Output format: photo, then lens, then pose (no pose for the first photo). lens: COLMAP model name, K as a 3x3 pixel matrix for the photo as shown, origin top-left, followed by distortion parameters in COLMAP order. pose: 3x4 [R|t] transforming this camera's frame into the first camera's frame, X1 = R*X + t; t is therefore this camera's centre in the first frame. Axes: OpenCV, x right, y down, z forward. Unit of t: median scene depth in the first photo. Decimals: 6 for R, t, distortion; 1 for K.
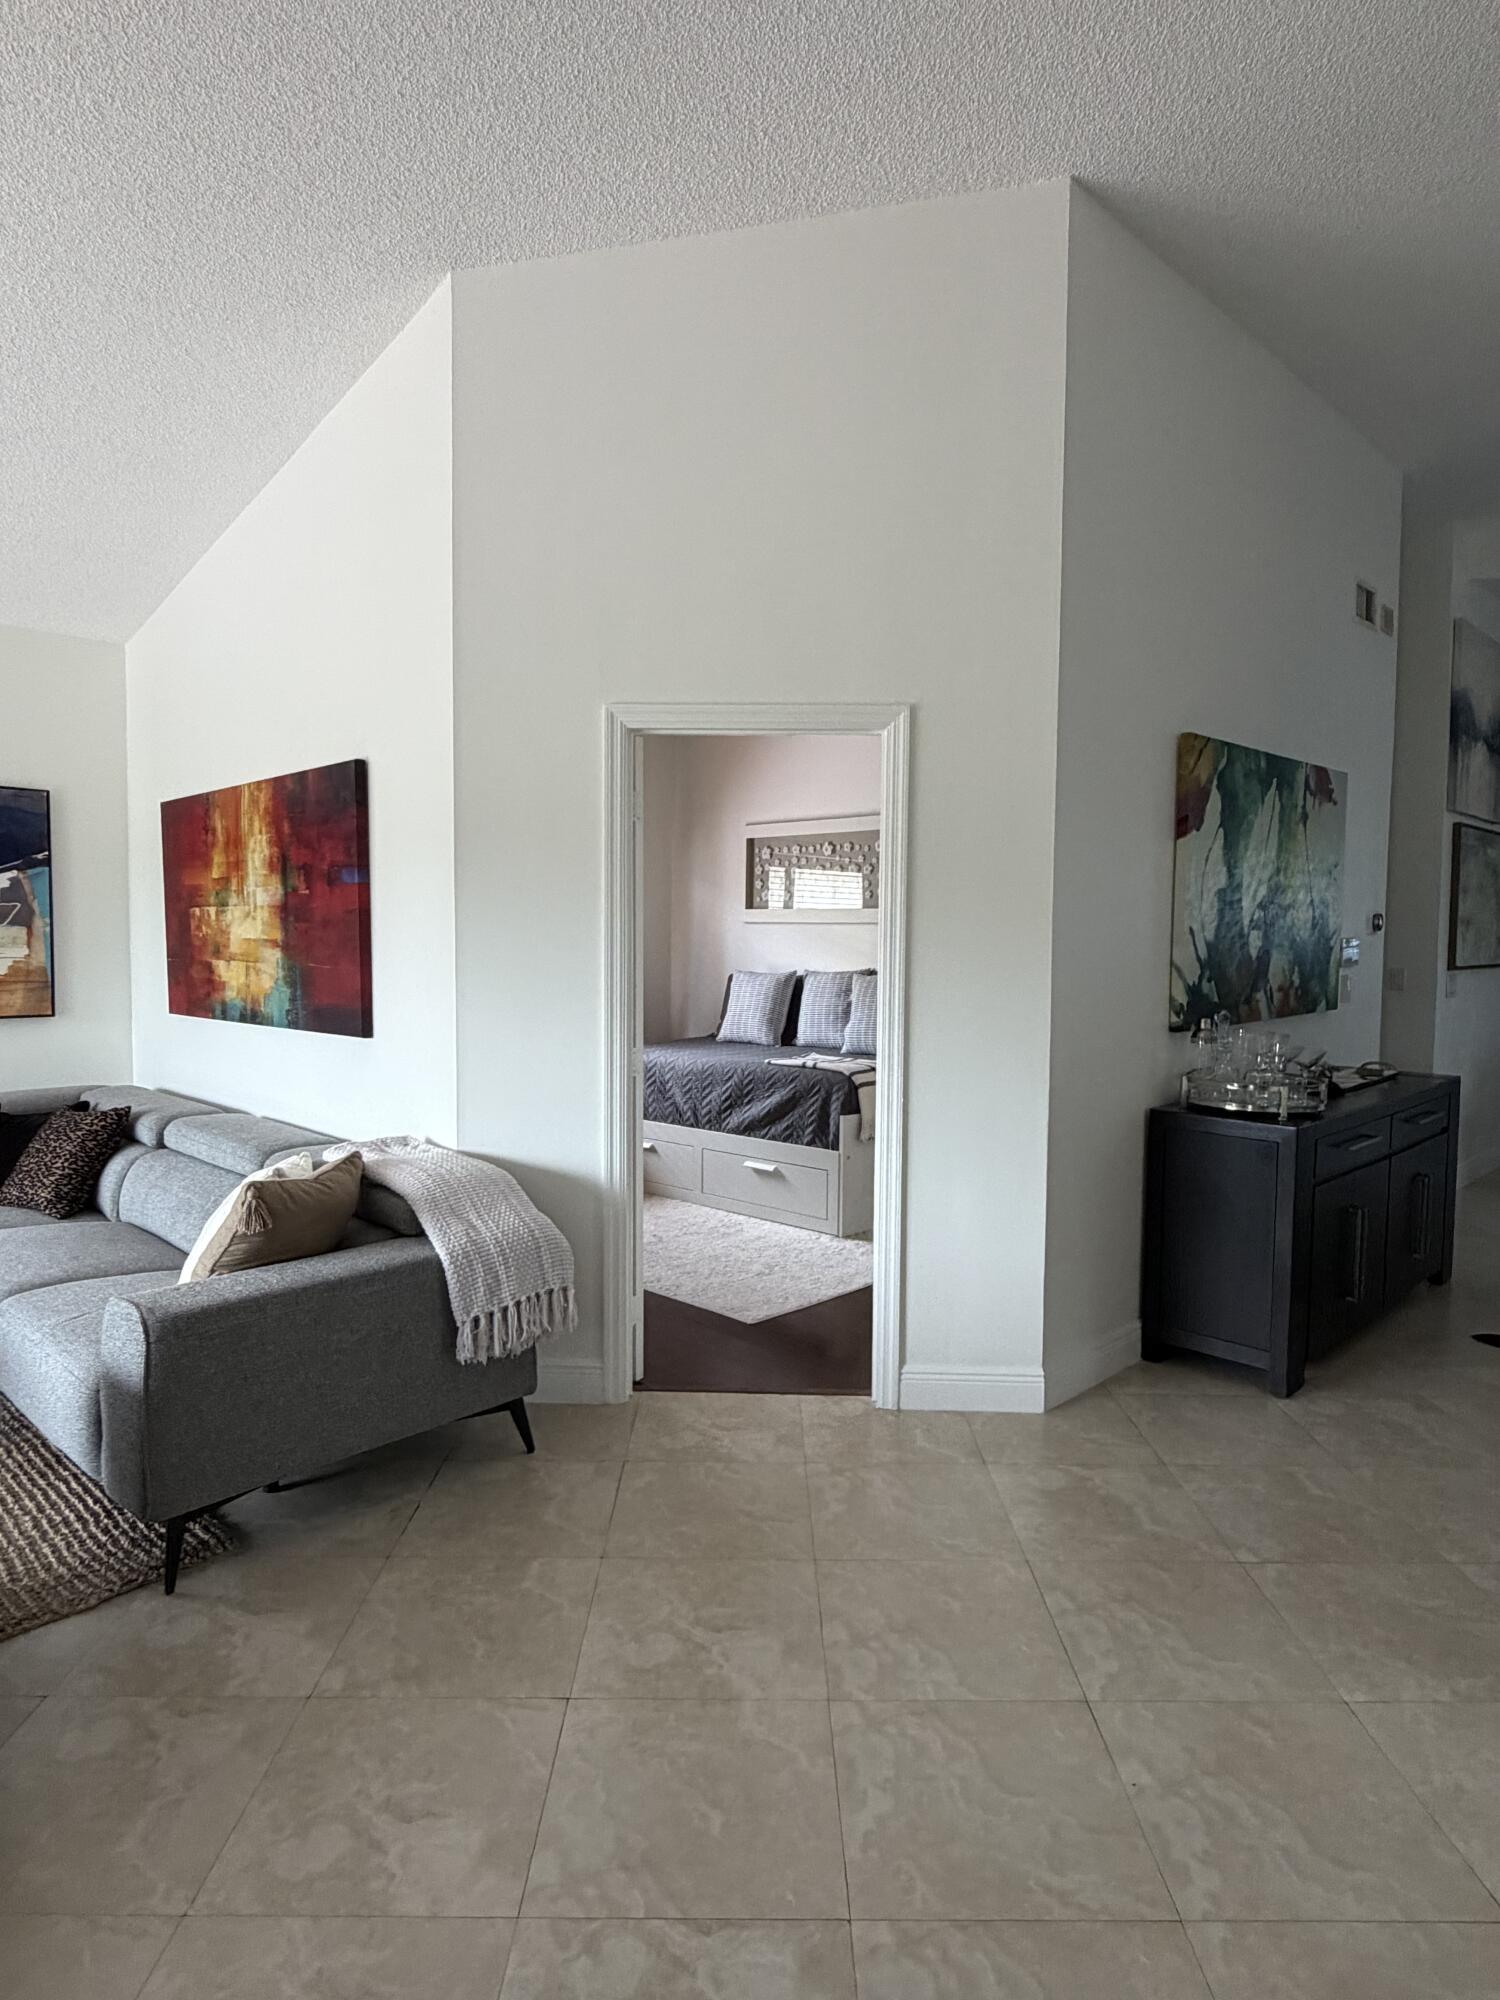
lens RADIAL K [[1188.7, 0, 758.2], [0, 1188.7, 996.1], [0, 0, 1]] dist [-0.001502, -0.000589]
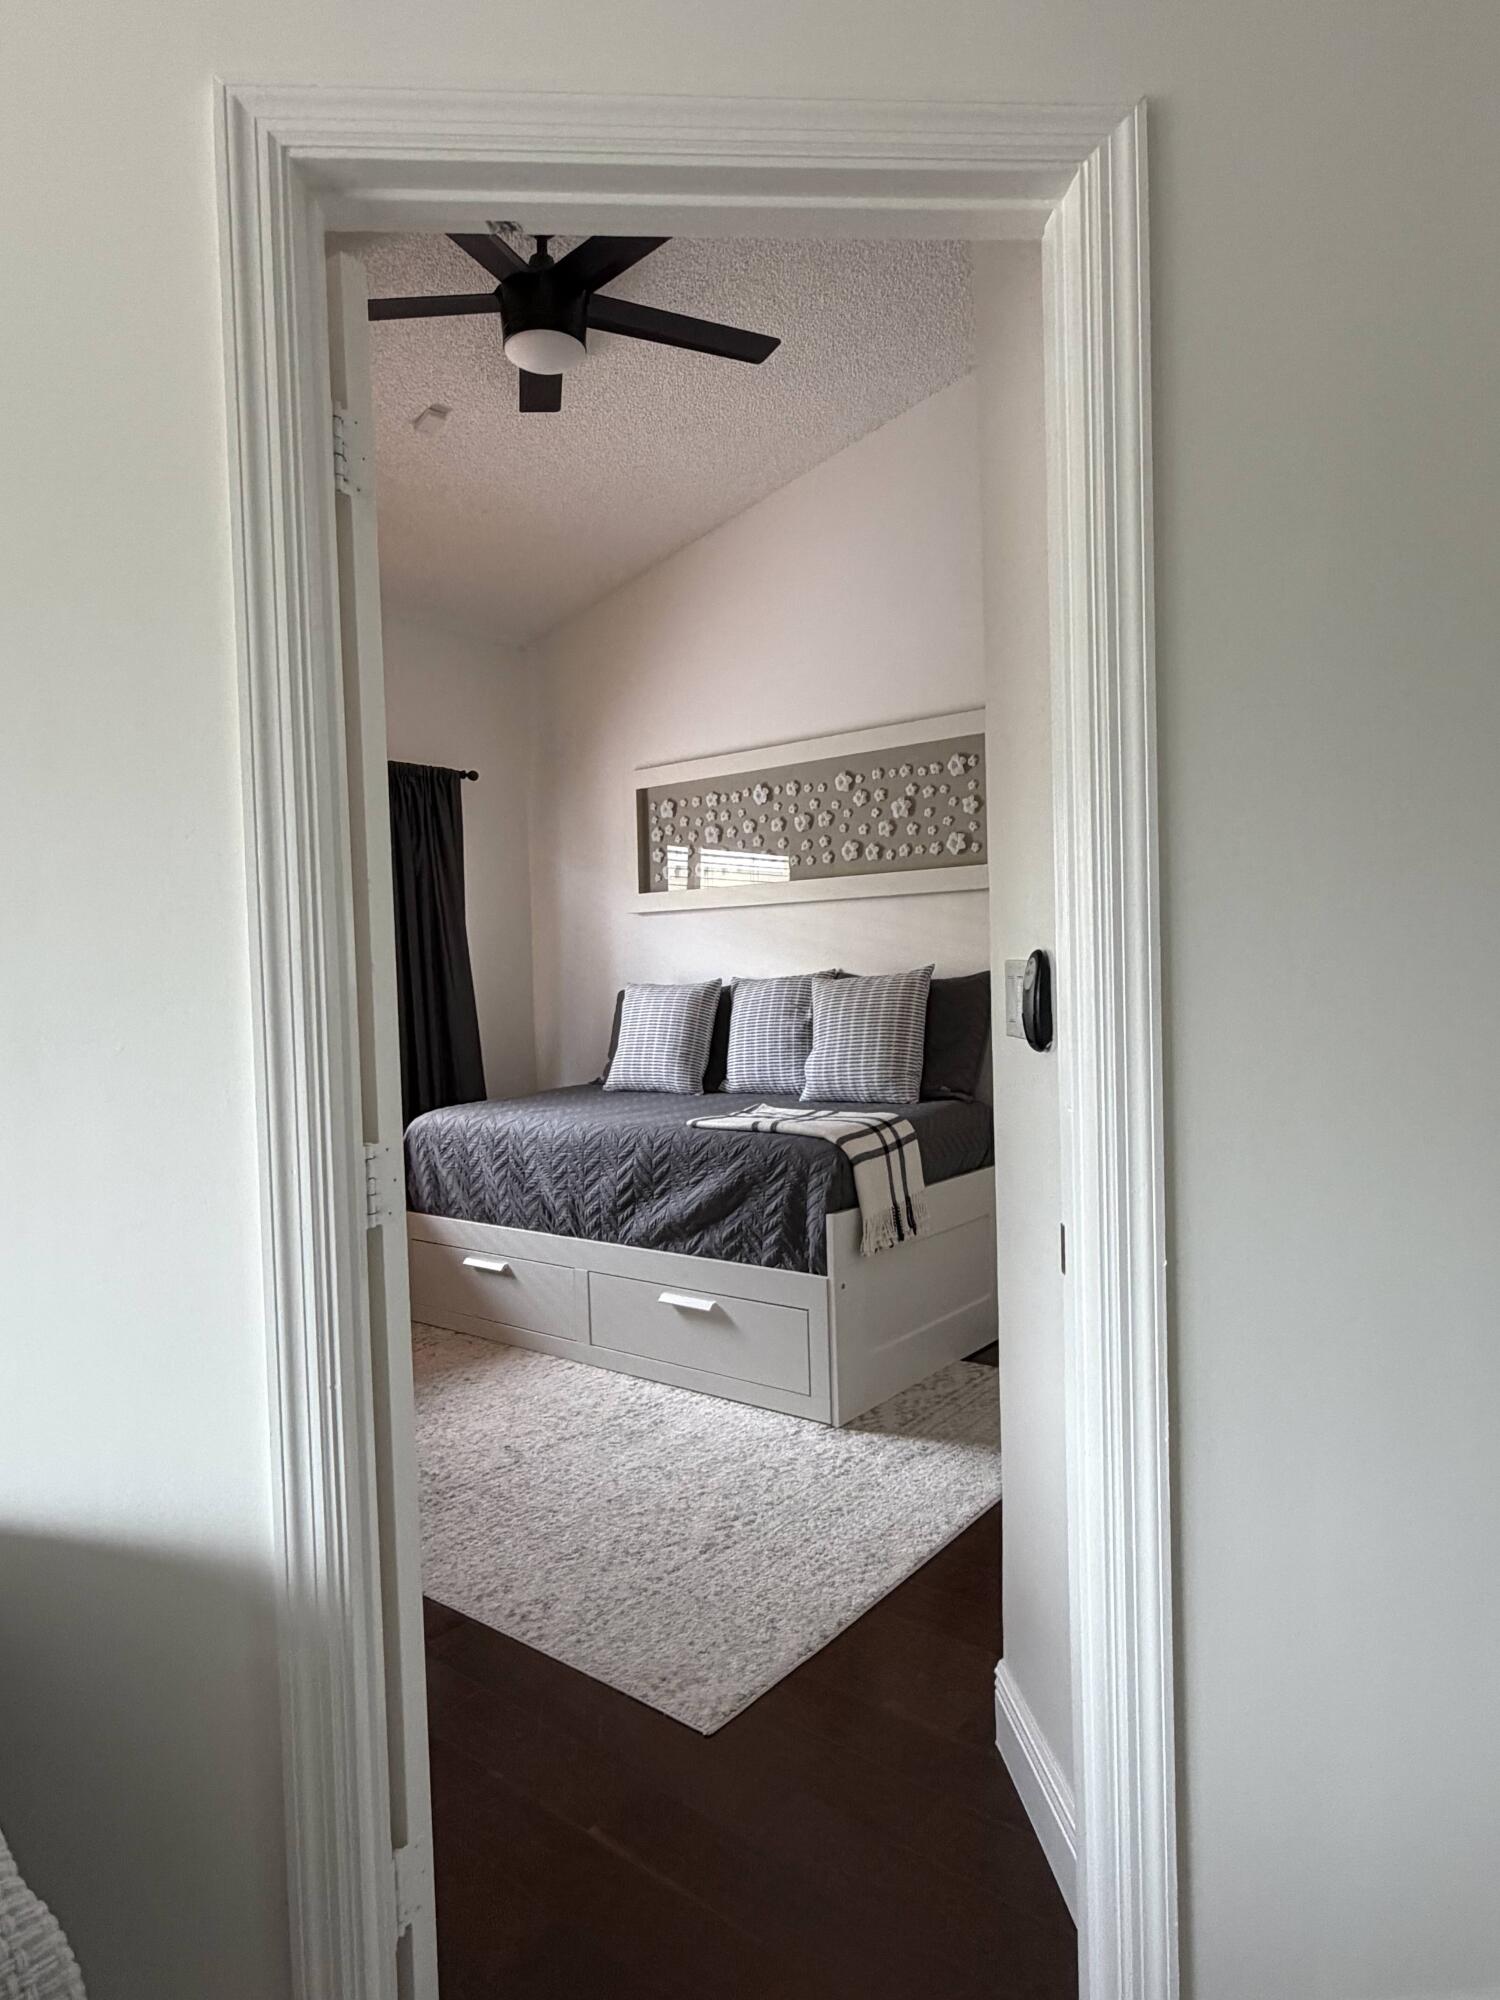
lens RADIAL K [[1188.7, 0, 758.2], [0, 1188.7, 996.1], [0, 0, 1]] dist [-0.001502, -0.000589]
pose [[0.994333, -0.040860, 0.098141, -0.014540], [0.043782, 0.998654, -0.027805, 0.008654], [-0.096873, 0.031944, 0.994784, 0.386448]]
